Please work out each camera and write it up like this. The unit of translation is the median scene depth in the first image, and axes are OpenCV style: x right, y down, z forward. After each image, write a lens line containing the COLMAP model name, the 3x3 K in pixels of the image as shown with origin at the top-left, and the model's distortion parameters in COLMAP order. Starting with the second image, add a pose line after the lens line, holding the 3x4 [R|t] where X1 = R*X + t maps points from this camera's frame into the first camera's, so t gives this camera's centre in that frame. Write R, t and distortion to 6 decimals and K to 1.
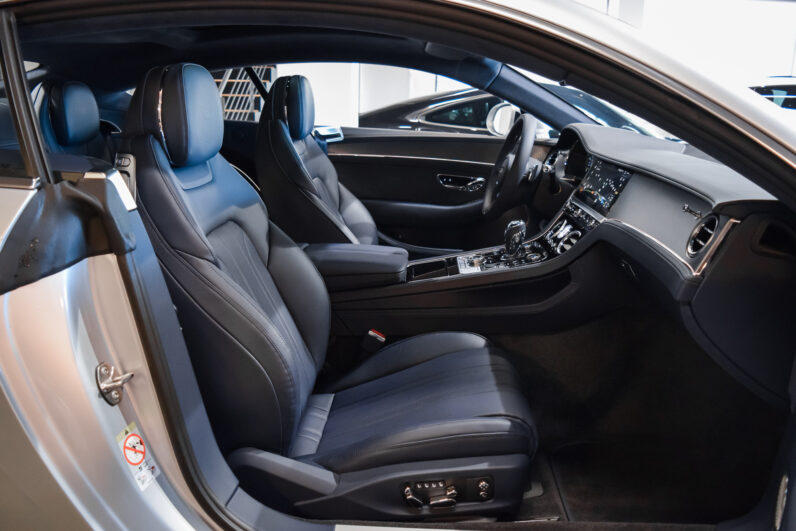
lens RADIAL K [[623.4, 0, 396.1], [0, 623.4, 268.5], [0, 0, 1]] dist [-0.099009, 0.029080]
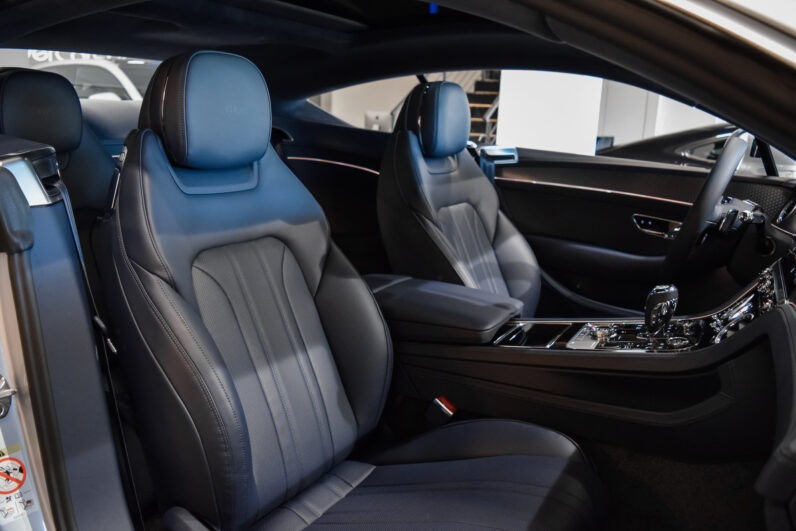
lens RADIAL K [[623.4, 0, 395.2], [0, 623.4, 265.3], [0, 0, 1]] dist [-0.099009, 0.029080]
pose [[0.880126, 0.126559, -0.457559, 0.238447], [-0.151212, 0.988347, -0.017487, -0.041633], [0.450014, 0.084580, 0.889007, 0.264006]]
